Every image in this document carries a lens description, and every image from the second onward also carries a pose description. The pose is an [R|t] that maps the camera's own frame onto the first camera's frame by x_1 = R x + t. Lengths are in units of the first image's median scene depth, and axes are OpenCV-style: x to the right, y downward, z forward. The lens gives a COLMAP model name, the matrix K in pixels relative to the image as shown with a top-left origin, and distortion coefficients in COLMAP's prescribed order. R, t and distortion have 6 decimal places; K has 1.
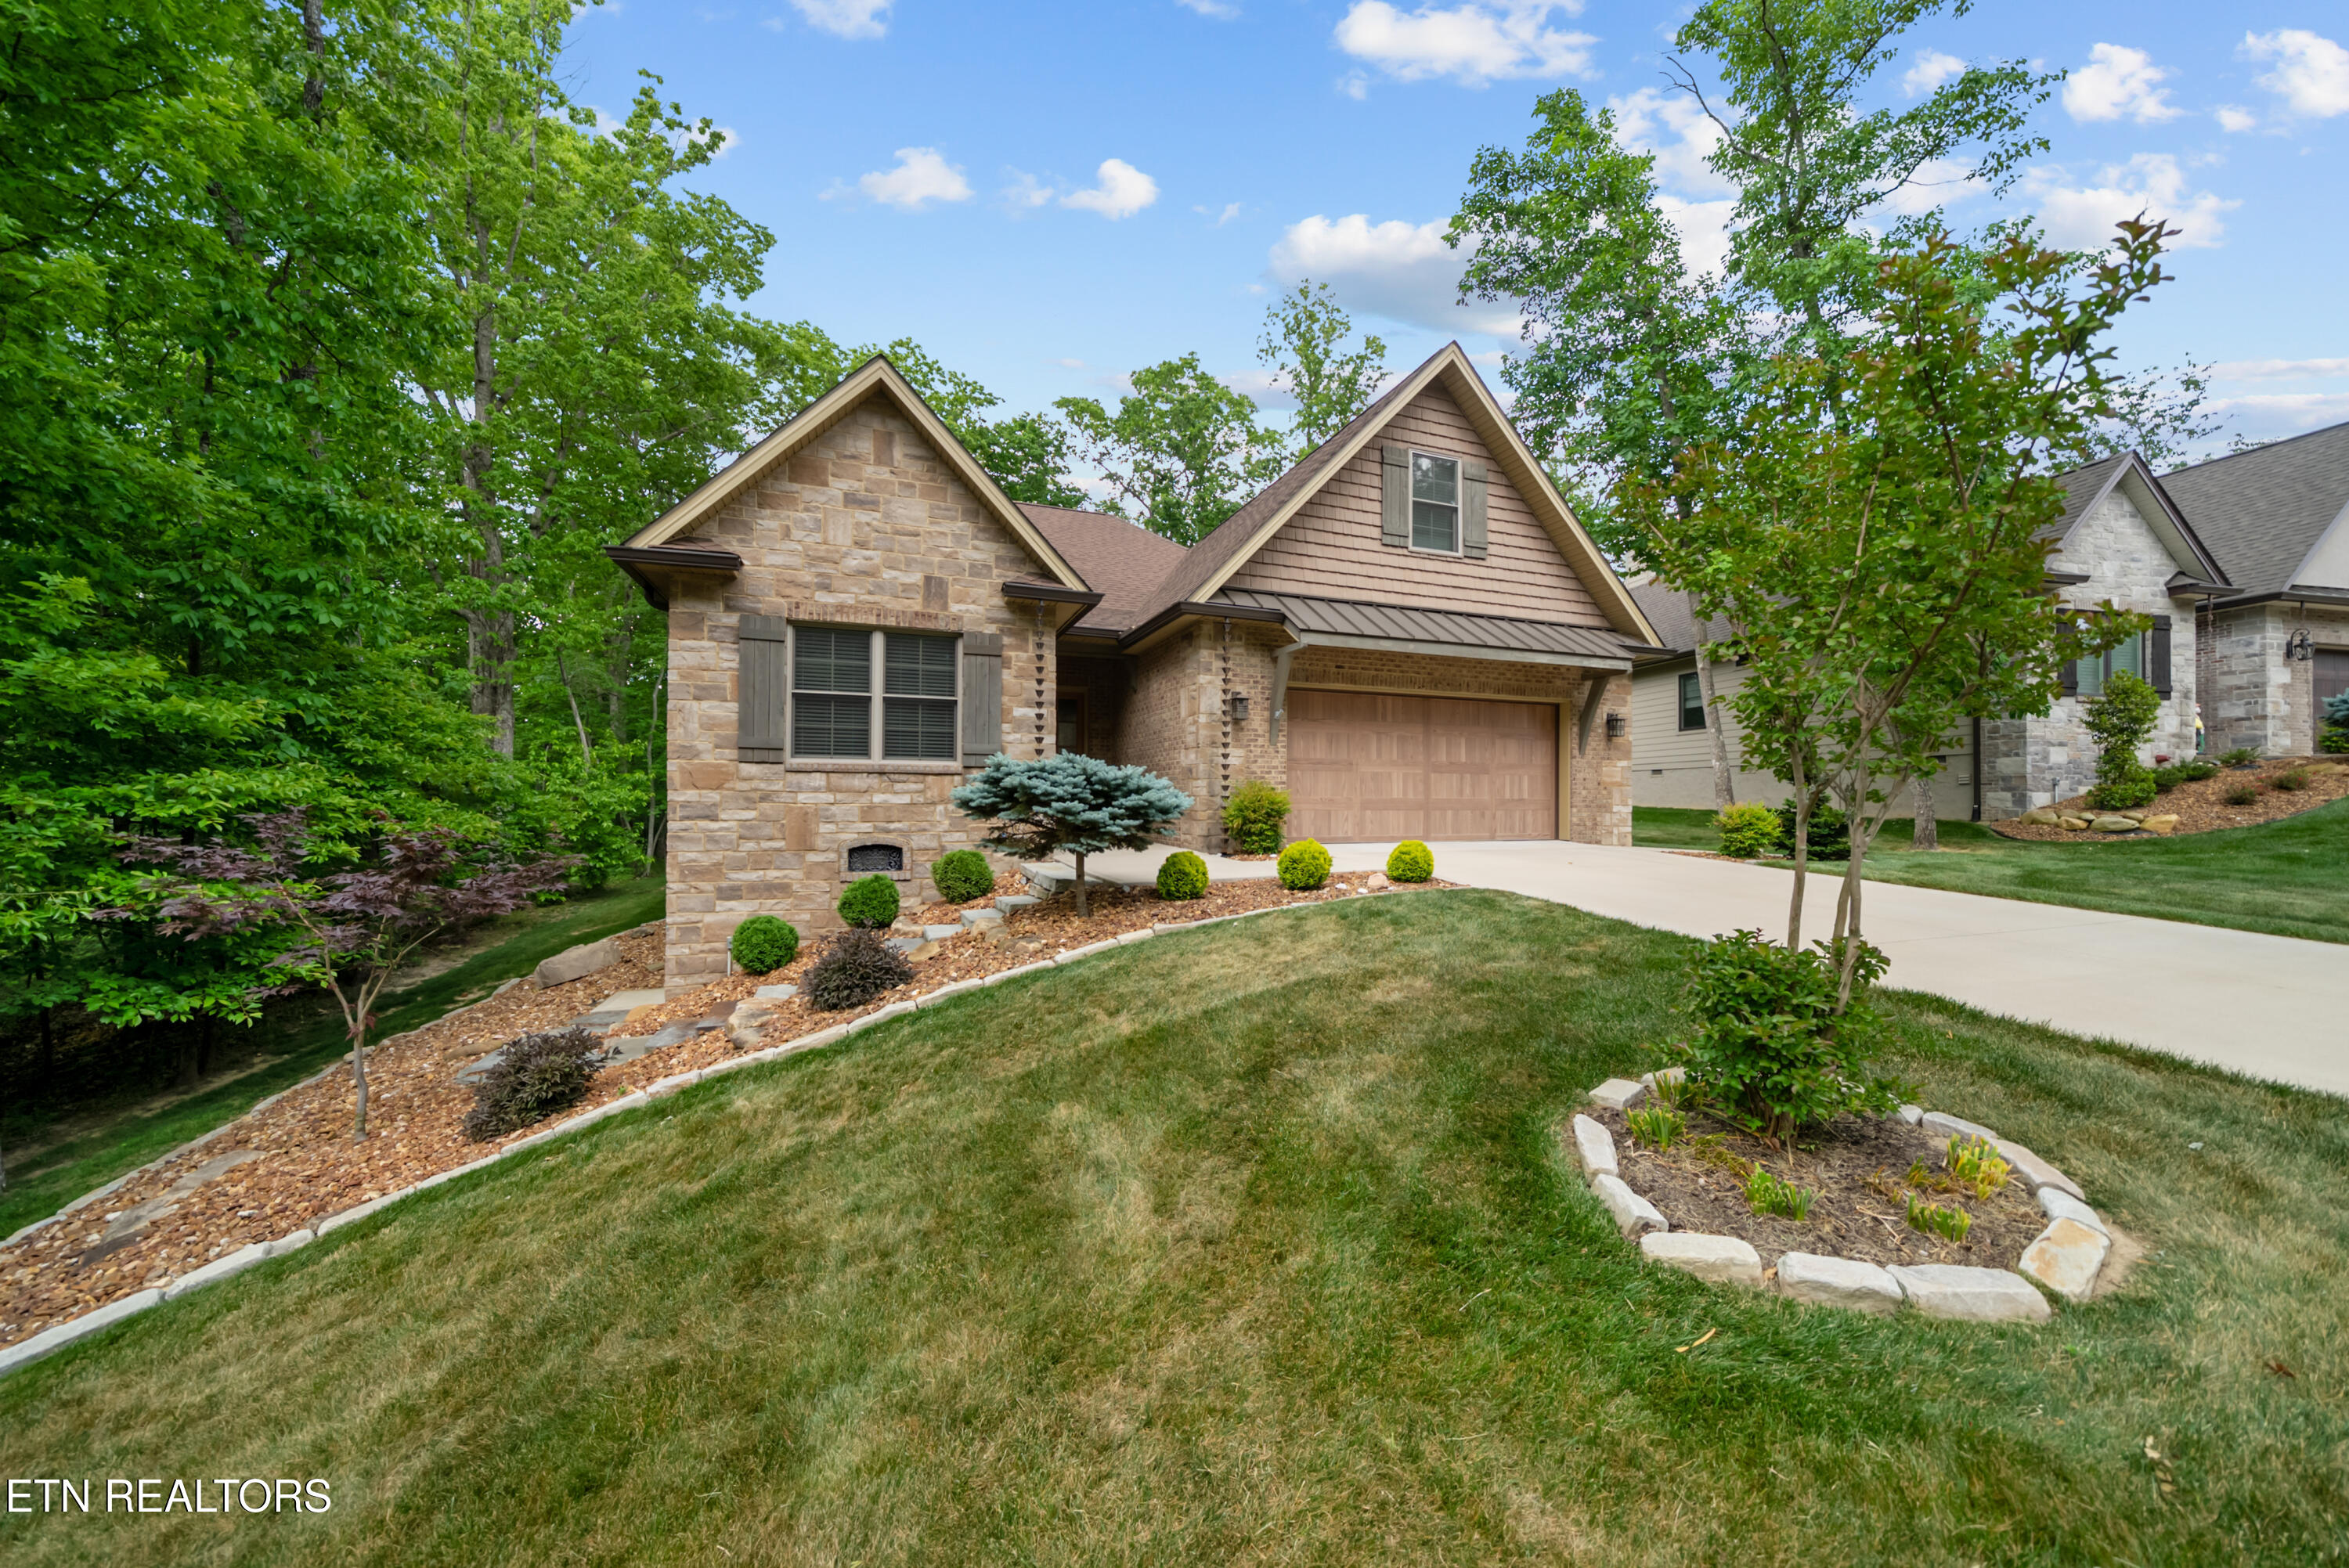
lens RADIAL K [[842.2, 0, 1174.0], [0, 842.2, 806.7], [0, 0, 1]] dist [-0.002439, -0.000182]
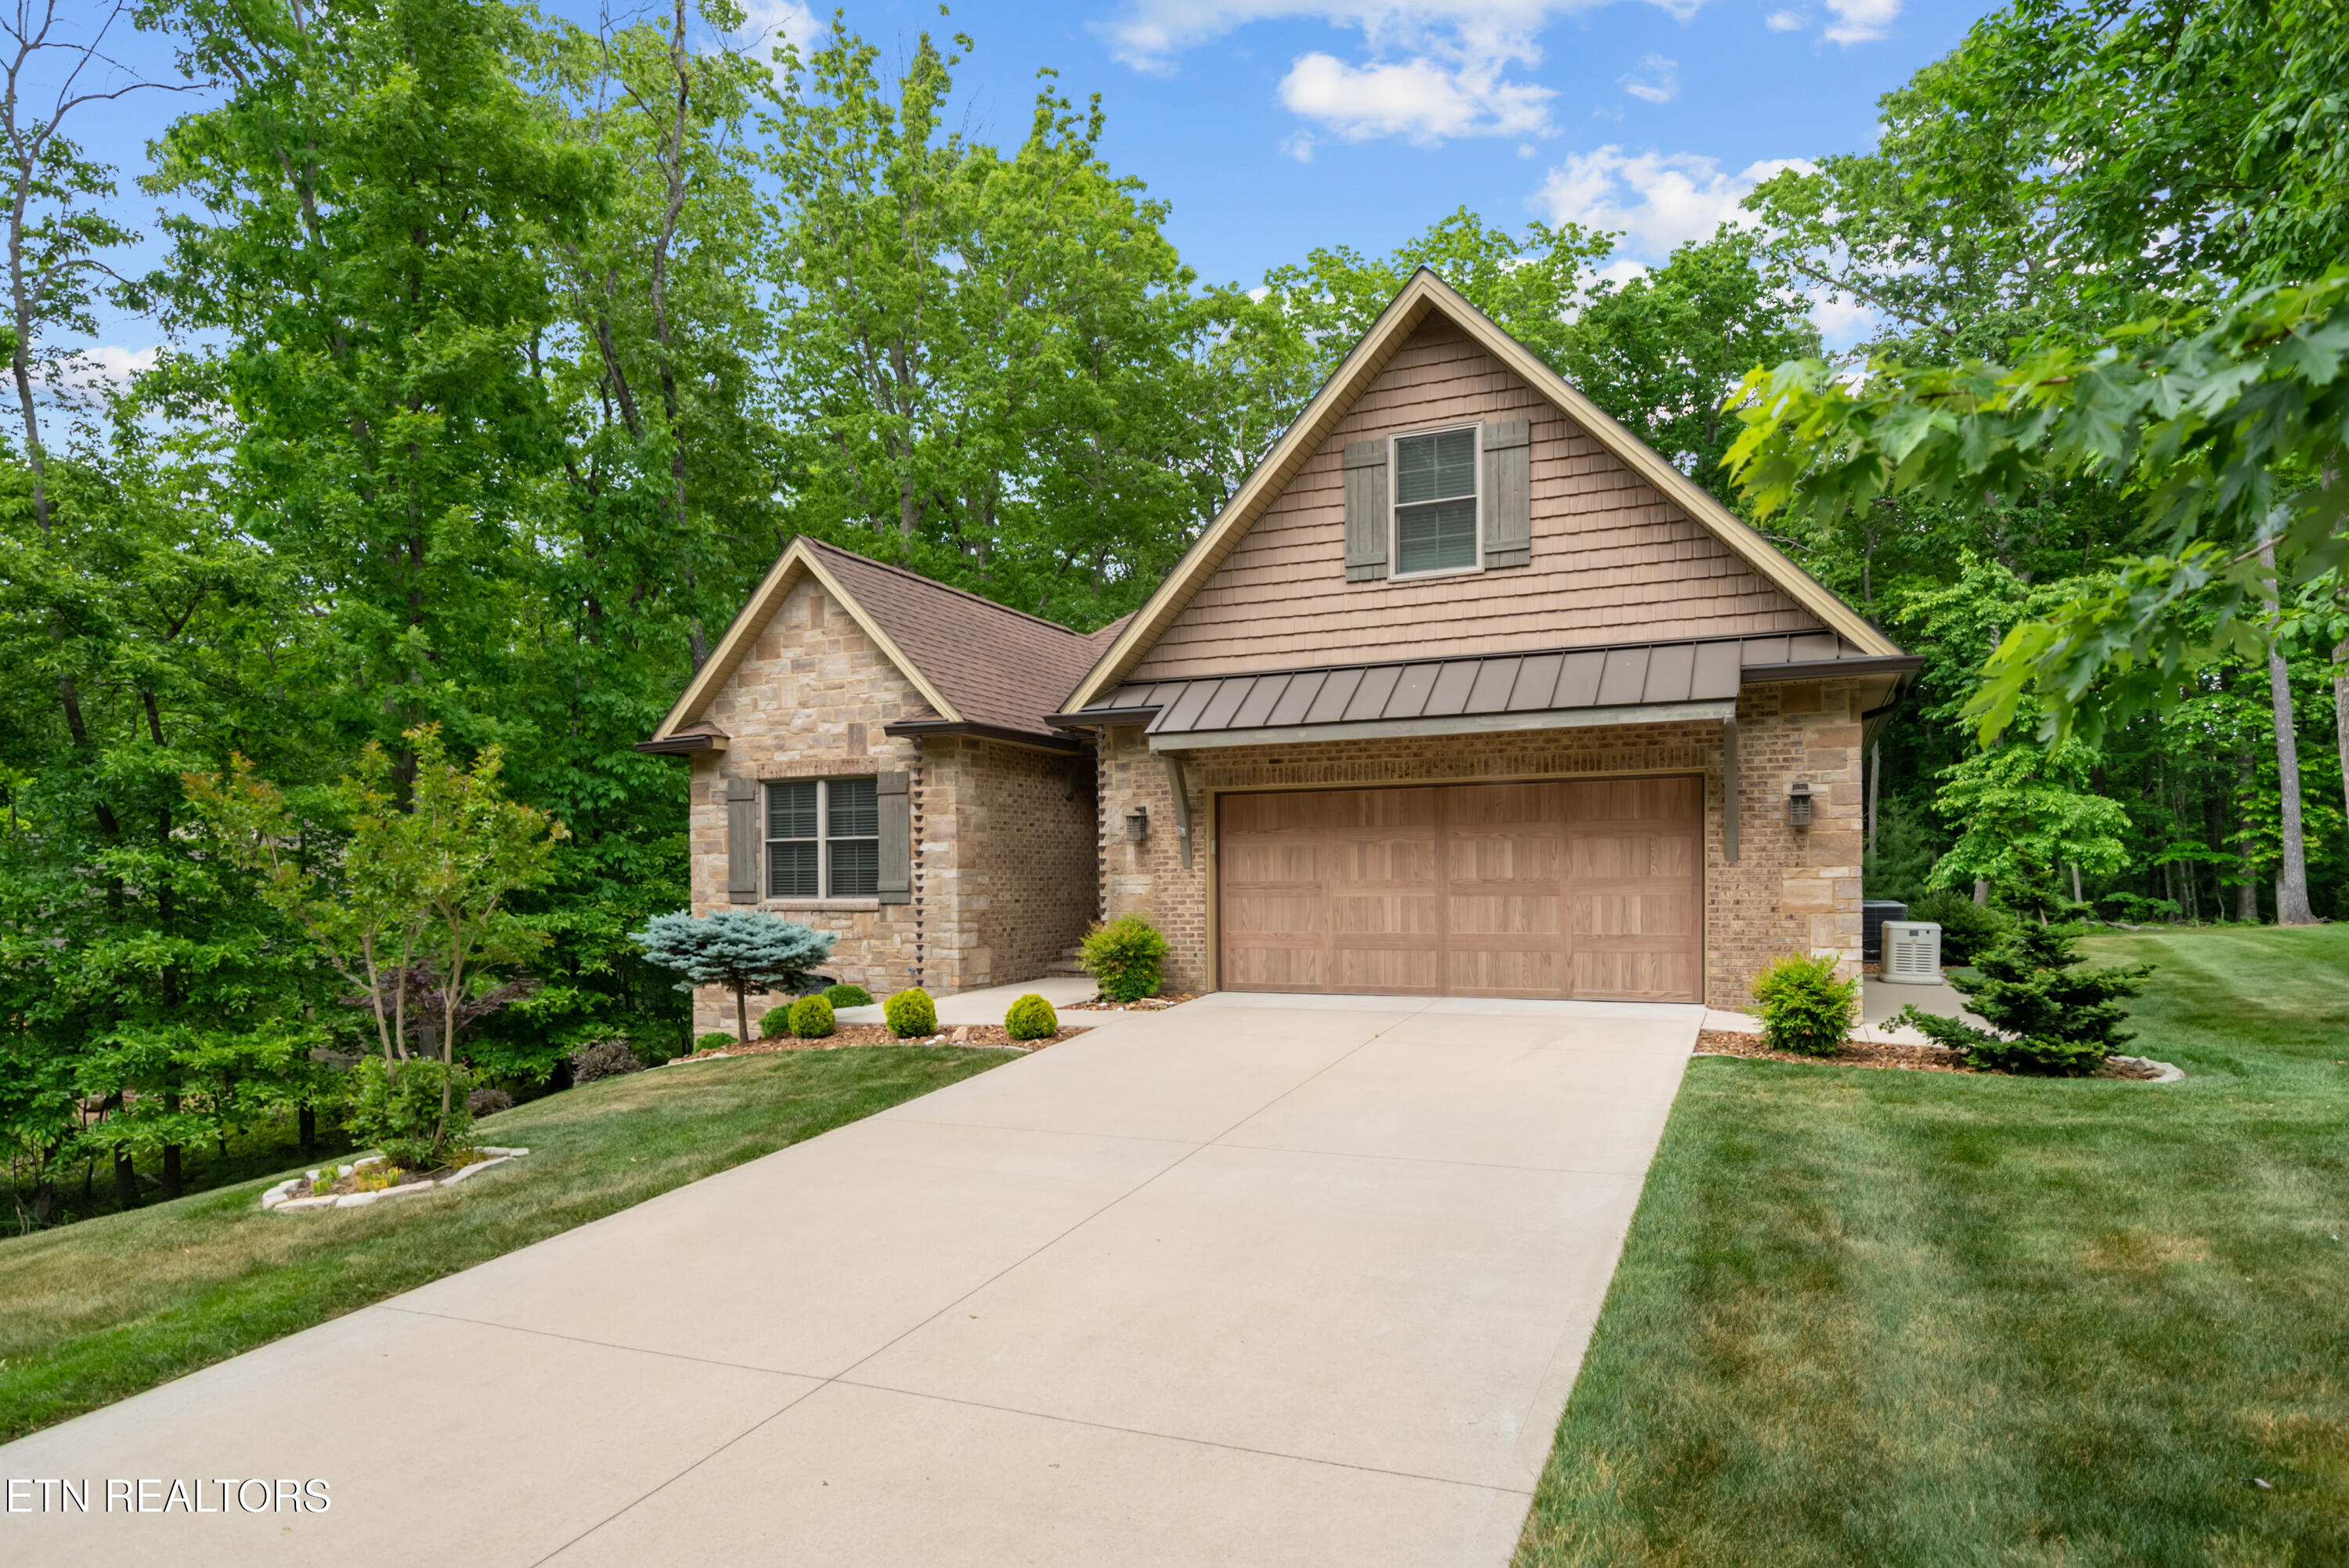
lens RADIAL K [[1427.0, 0, 1082.6], [0, 1427.0, 941.3], [0, 0, 1]] dist [0.002480, -0.001820]
pose [[0.674291, 0.016867, -0.738273, 1.212939], [0.008712, 0.999488, 0.030791, -0.052758], [0.738415, -0.027194, 0.673798, -0.001373]]
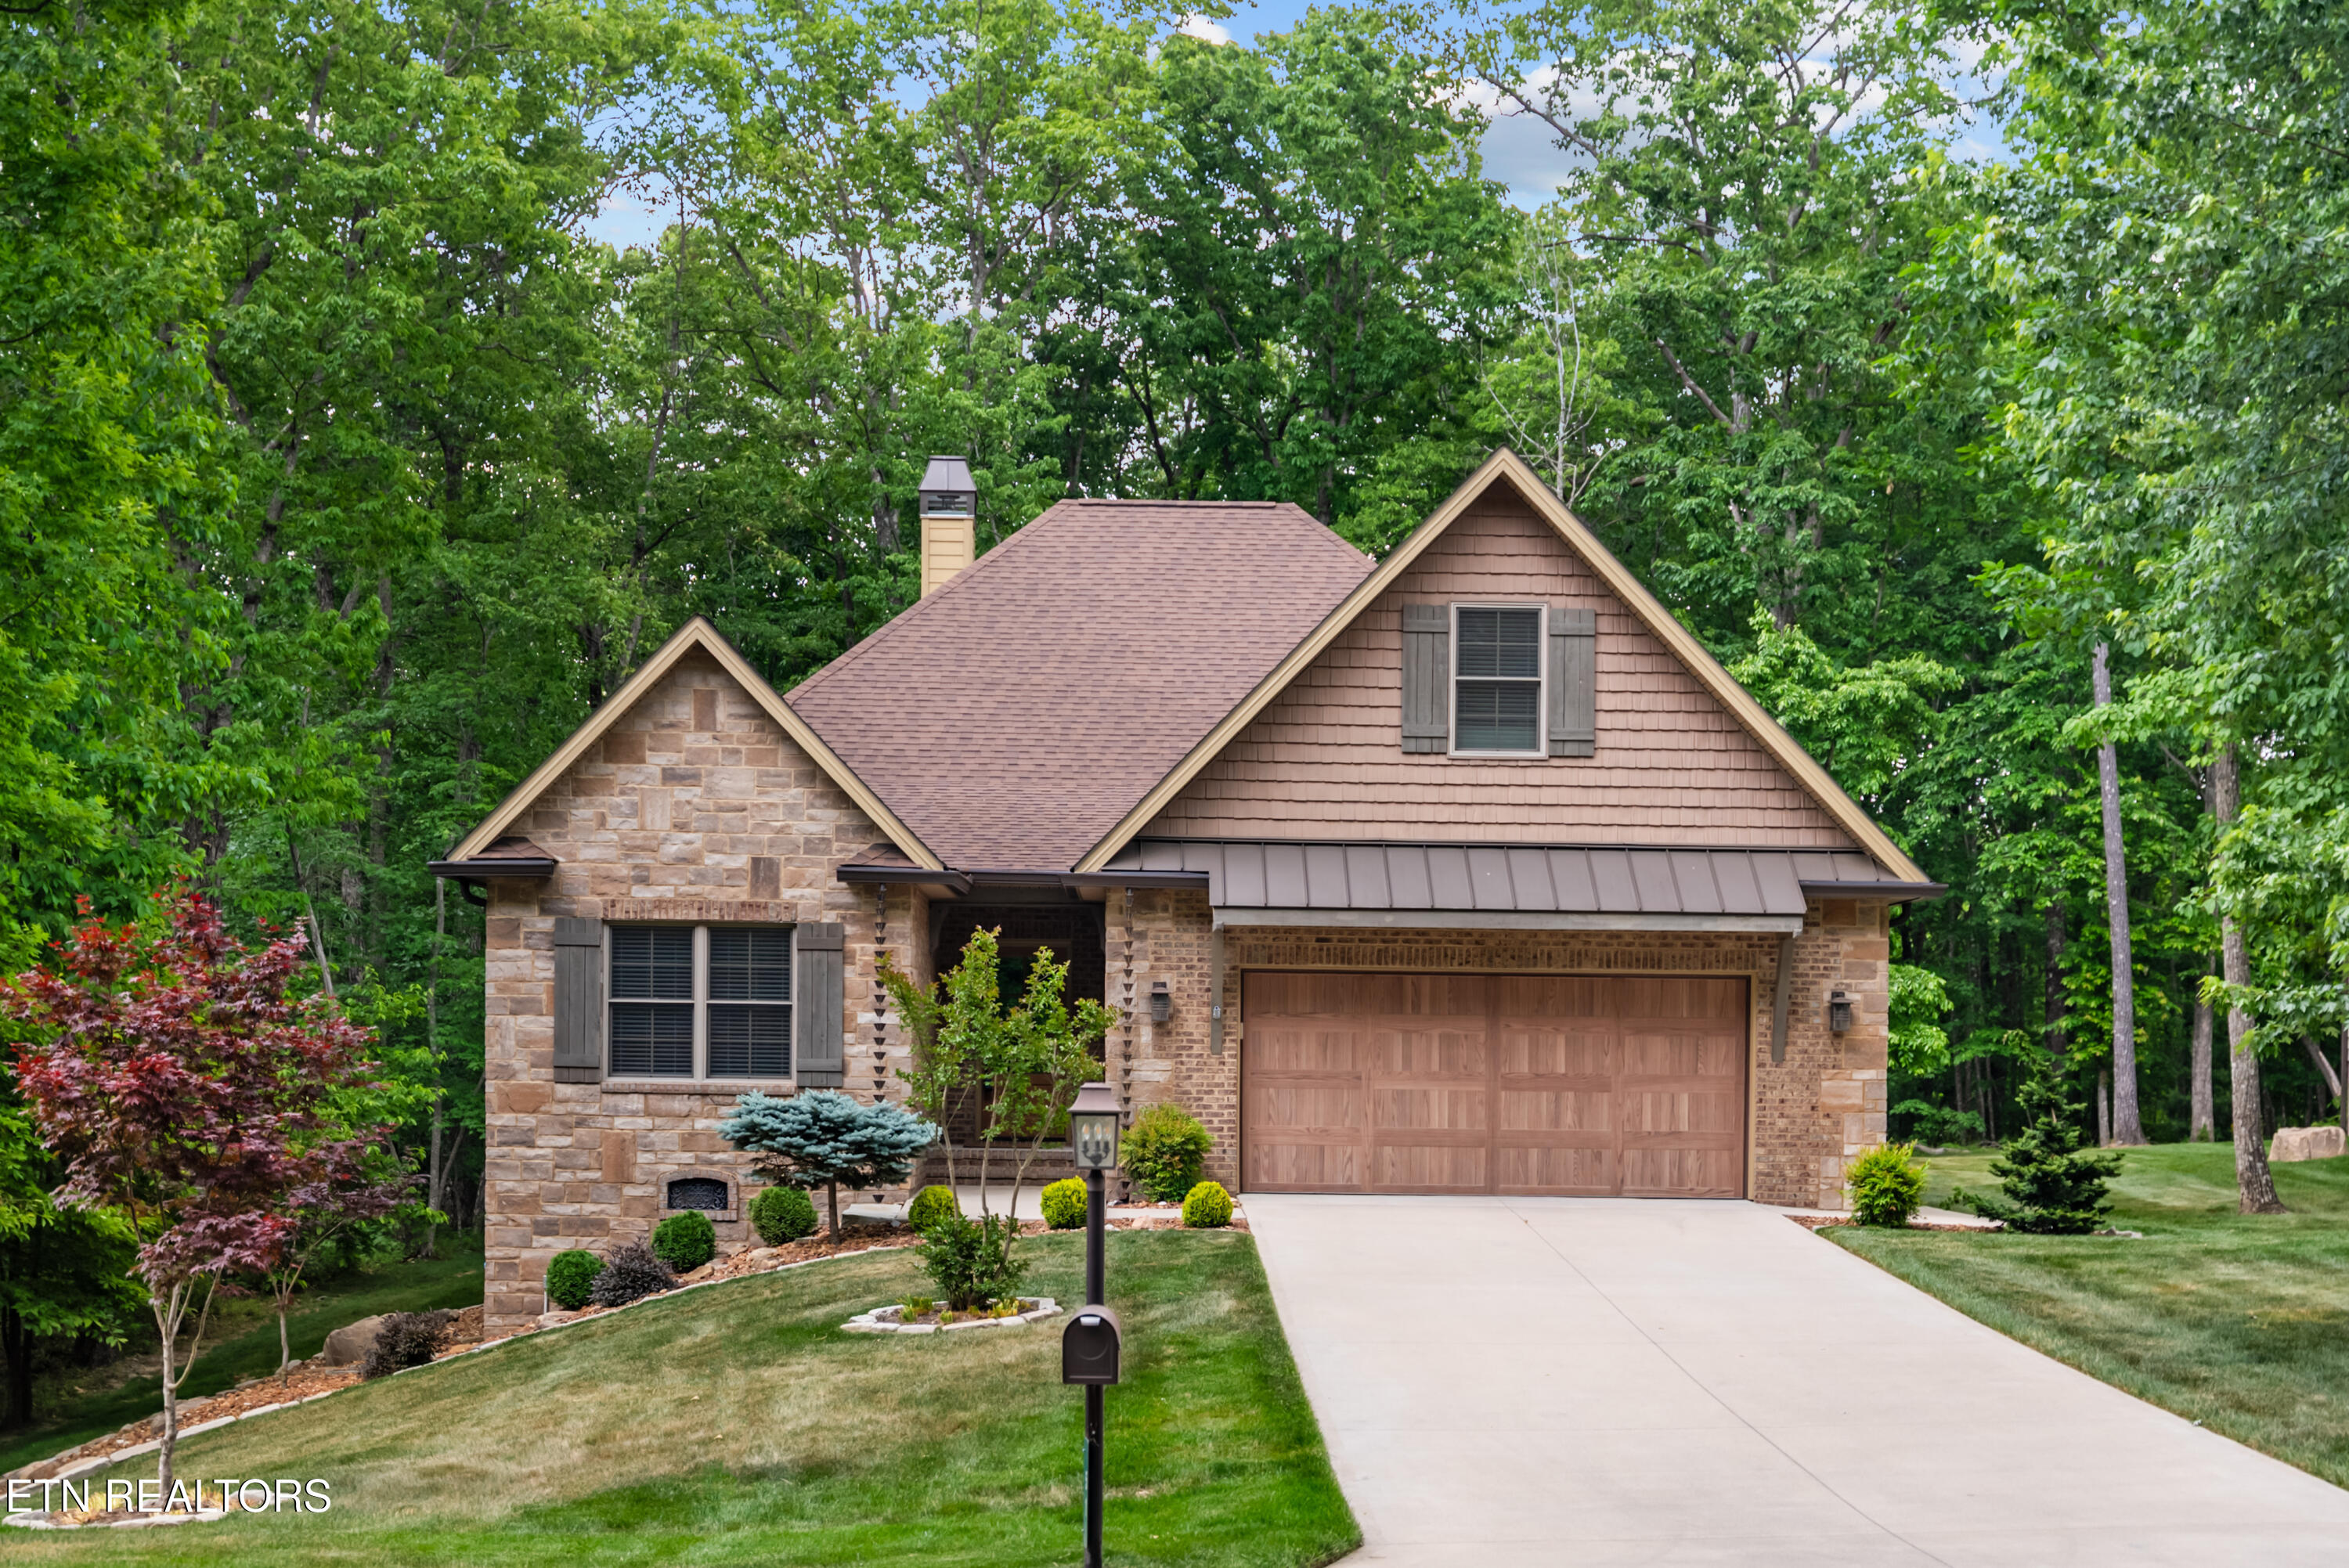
lens RADIAL K [[3730.7, 0, 1018.6], [0, 3730.7, 1338.3], [0, 0, 1]] dist [0.041691, 0.053499]
pose [[0.927334, 0.034965, -0.372597, 1.324554], [-0.010429, 0.997653, 0.067667, -0.050832], [0.374089, -0.058864, 0.925523, -2.323383]]
